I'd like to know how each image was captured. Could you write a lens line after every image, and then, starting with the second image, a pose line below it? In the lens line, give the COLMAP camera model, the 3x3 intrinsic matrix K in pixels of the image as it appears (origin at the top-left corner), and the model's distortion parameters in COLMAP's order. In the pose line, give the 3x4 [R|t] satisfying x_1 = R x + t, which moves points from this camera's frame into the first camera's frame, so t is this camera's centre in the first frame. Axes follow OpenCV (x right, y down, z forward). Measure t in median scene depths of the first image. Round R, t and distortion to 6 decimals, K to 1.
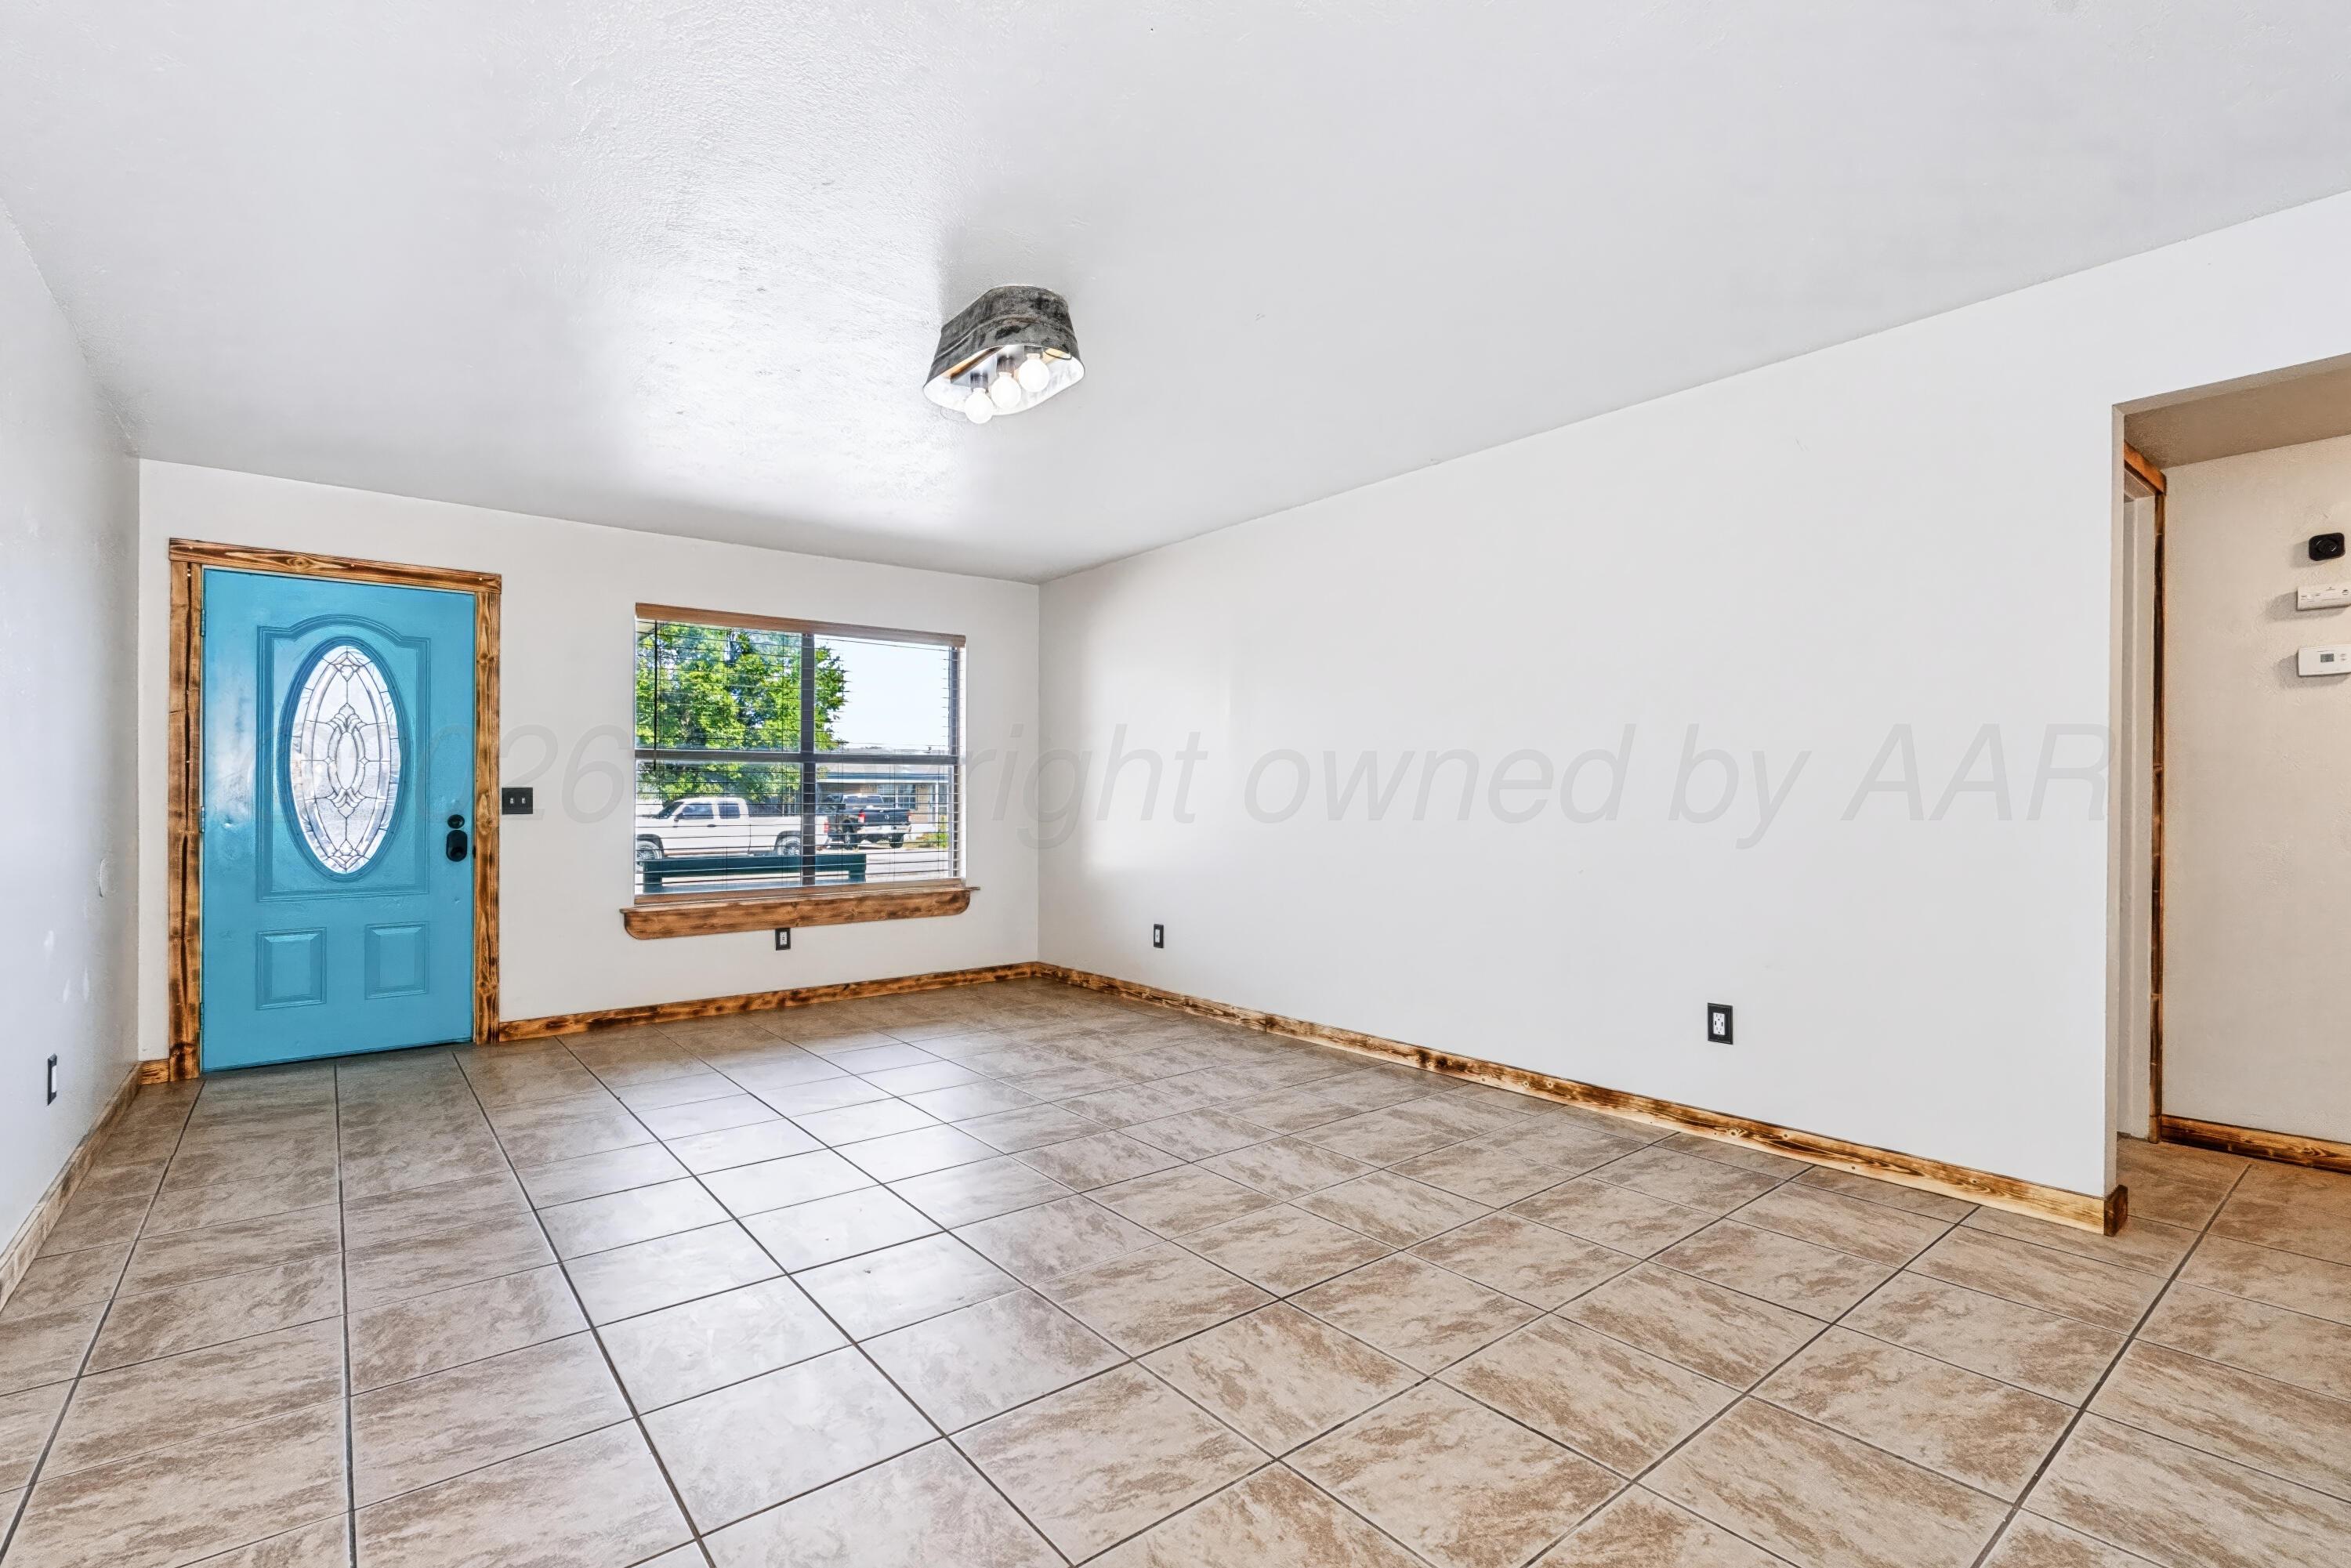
lens RADIAL K [[1071.6, 0, 1178.8], [0, 1071.6, 799.9], [0, 0, 1]] dist [-0.007628, 0.003633]
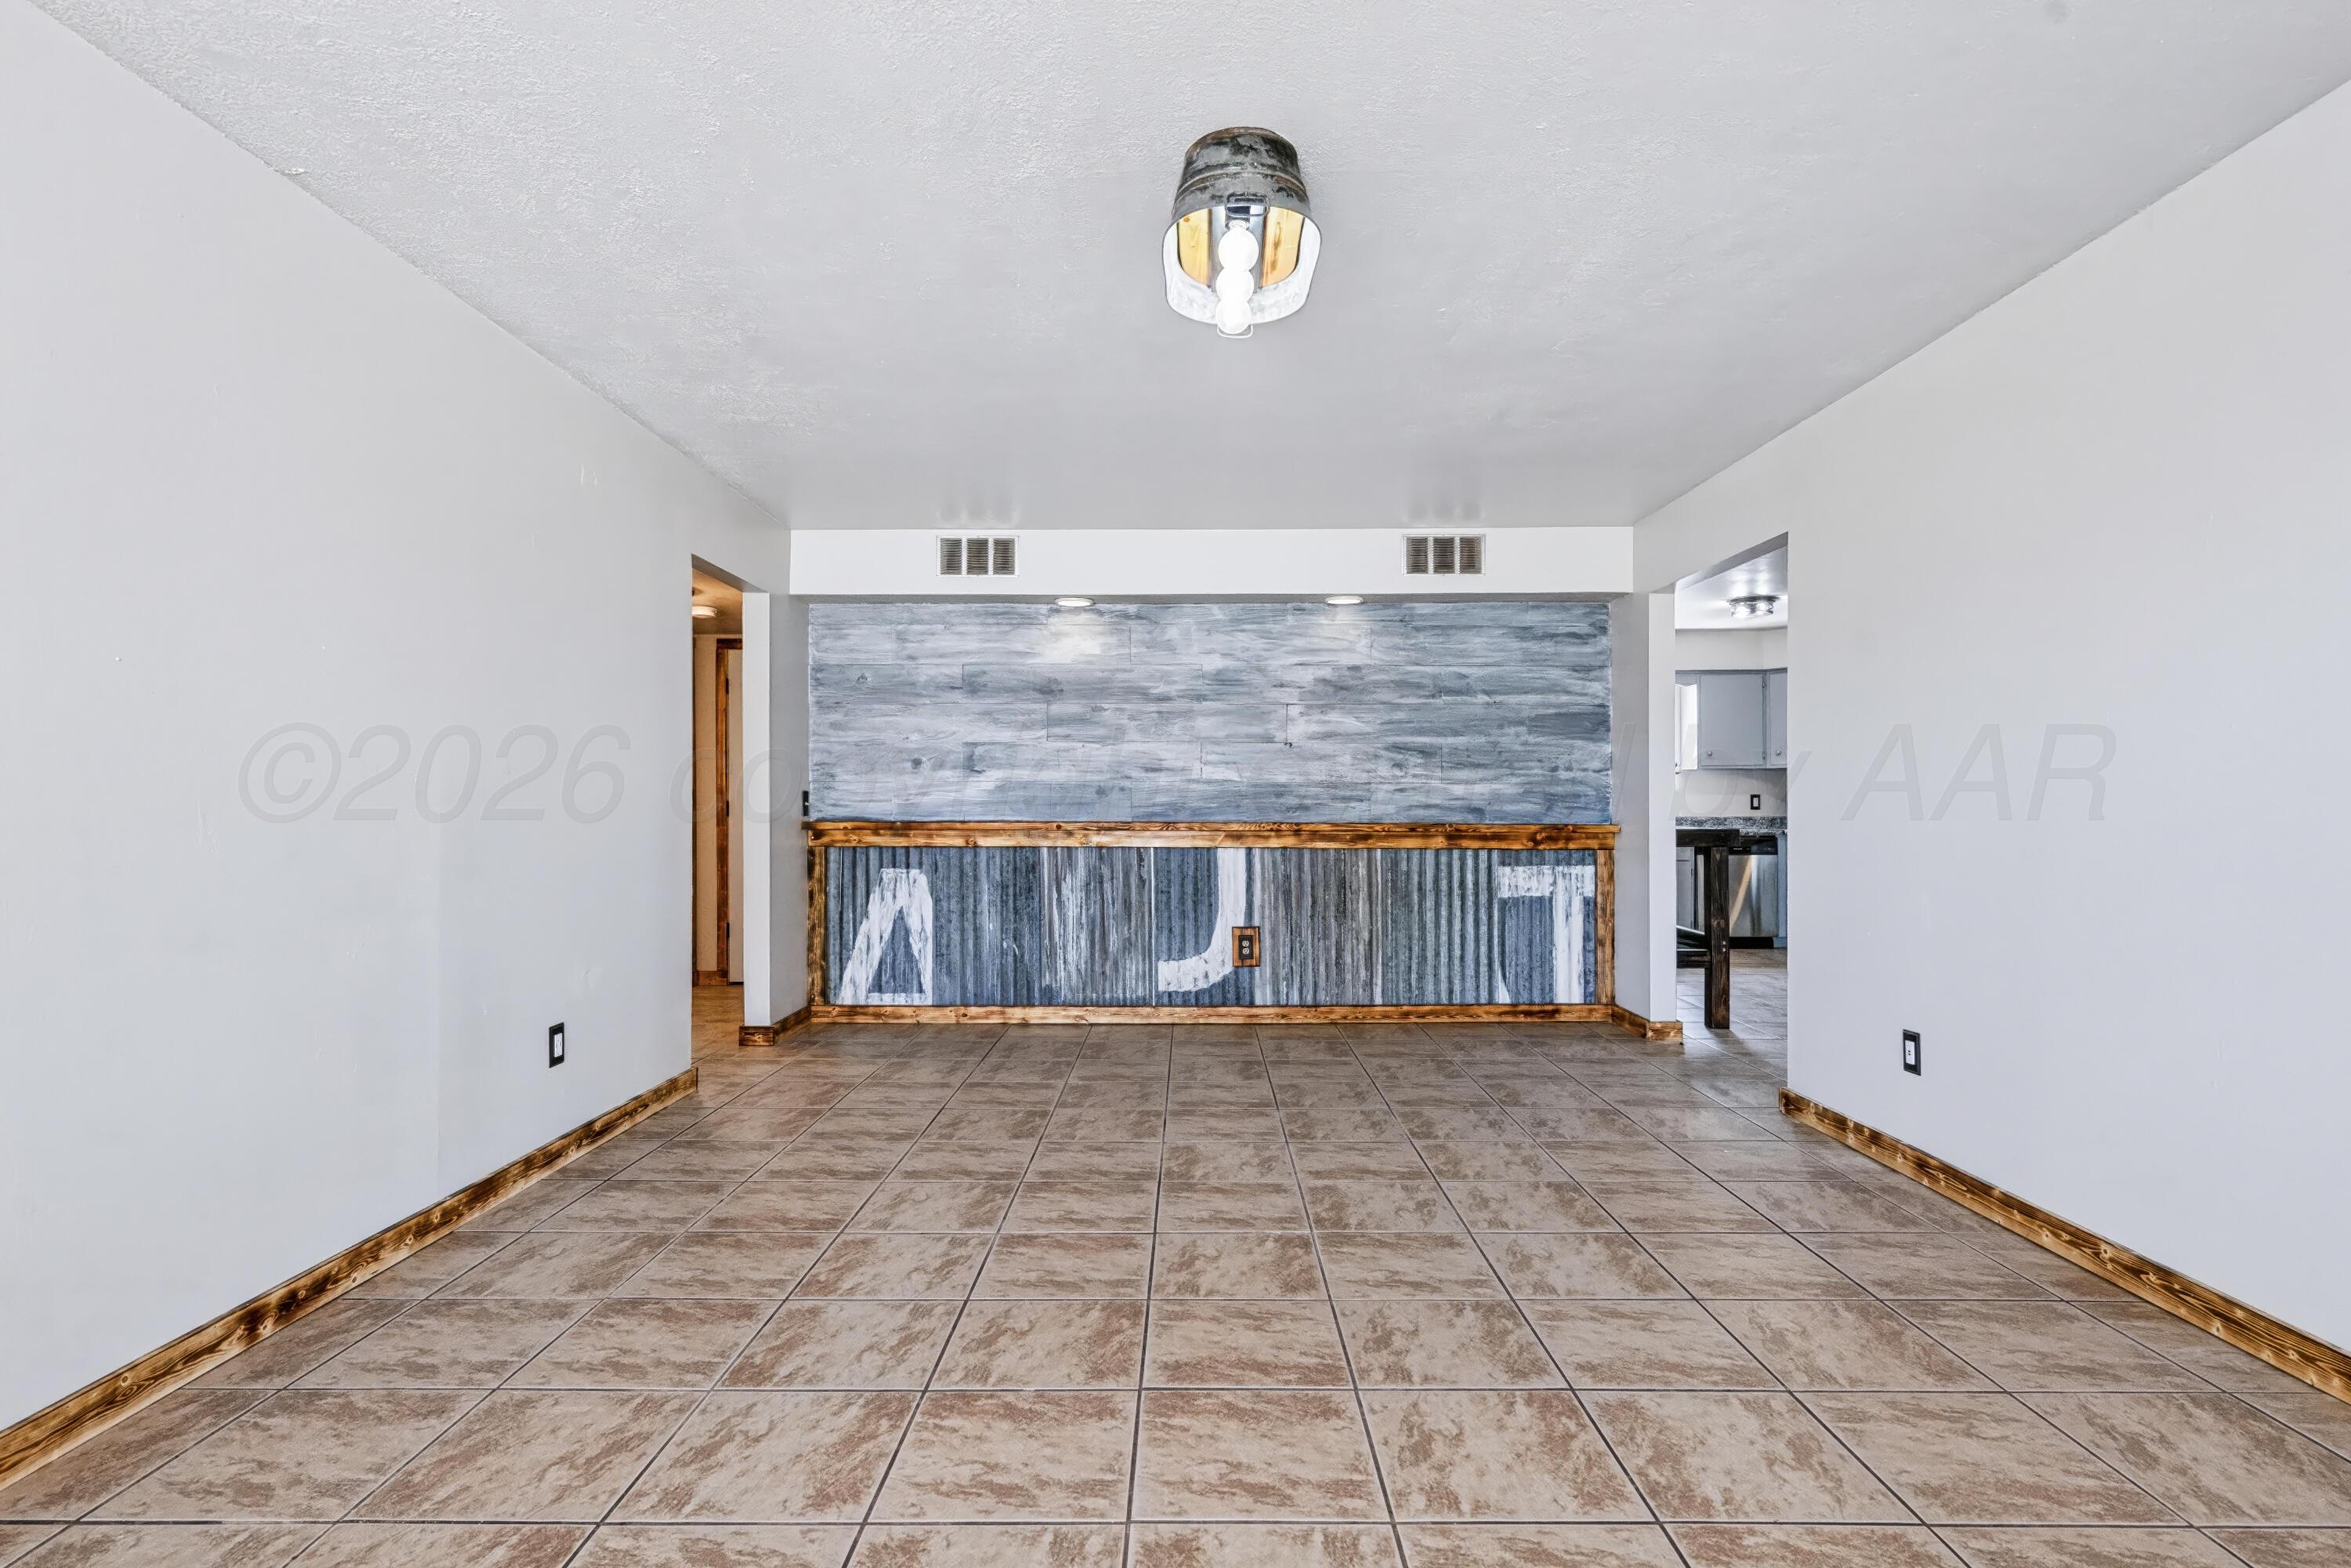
lens RADIAL K [[1166.9, 0, 1185.2], [0, 1166.9, 806.1], [0, 0, 1]] dist [0.000508, 0.002976]
pose [[-0.777336, 0.005497, 0.629061, -0.469741], [0.006839, 0.999977, -0.000287, 0.001036], [-0.629048, 0.004079, -0.777356, 1.174959]]
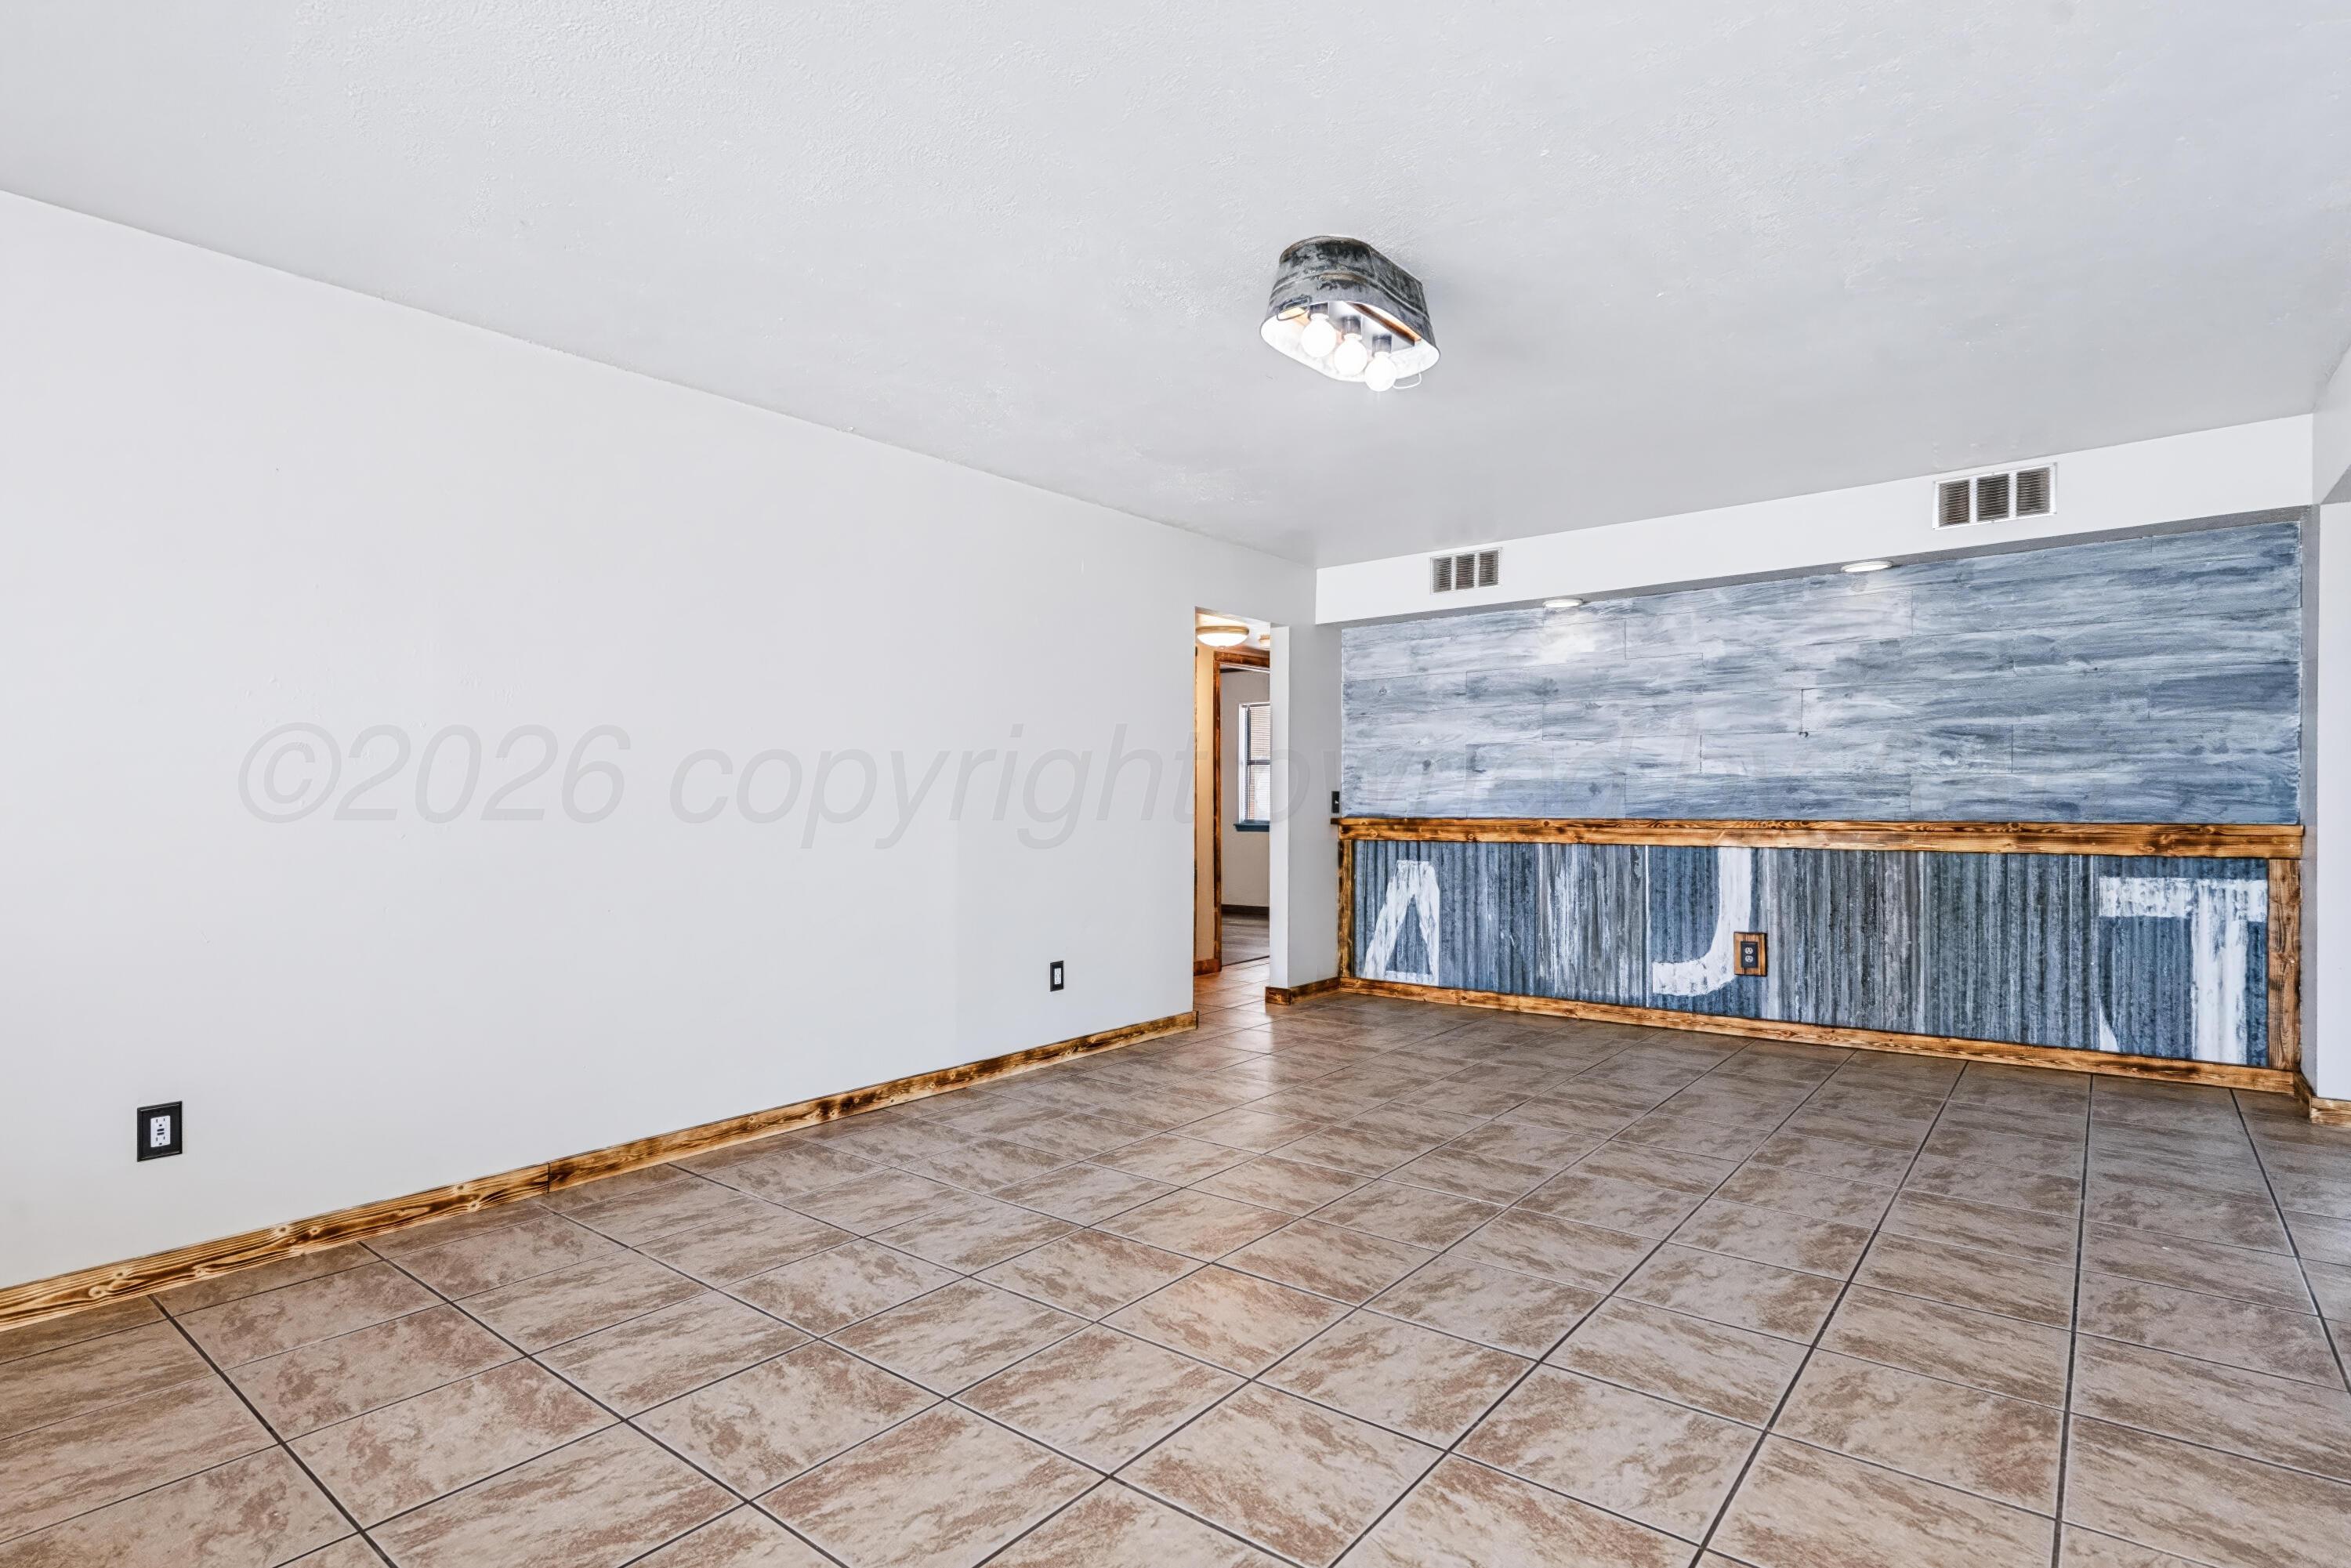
lens RADIAL K [[1166.9, 0, 1174.0], [0, 1166.9, 804.2], [0, 0, 1]] dist [0.000508, 0.002976]
pose [[-0.217573, 0.006983, 0.976019, -0.771438], [0.011217, 0.999926, -0.004654, 0.001971], [-0.975980, 0.009935, -0.217635, 0.947120]]
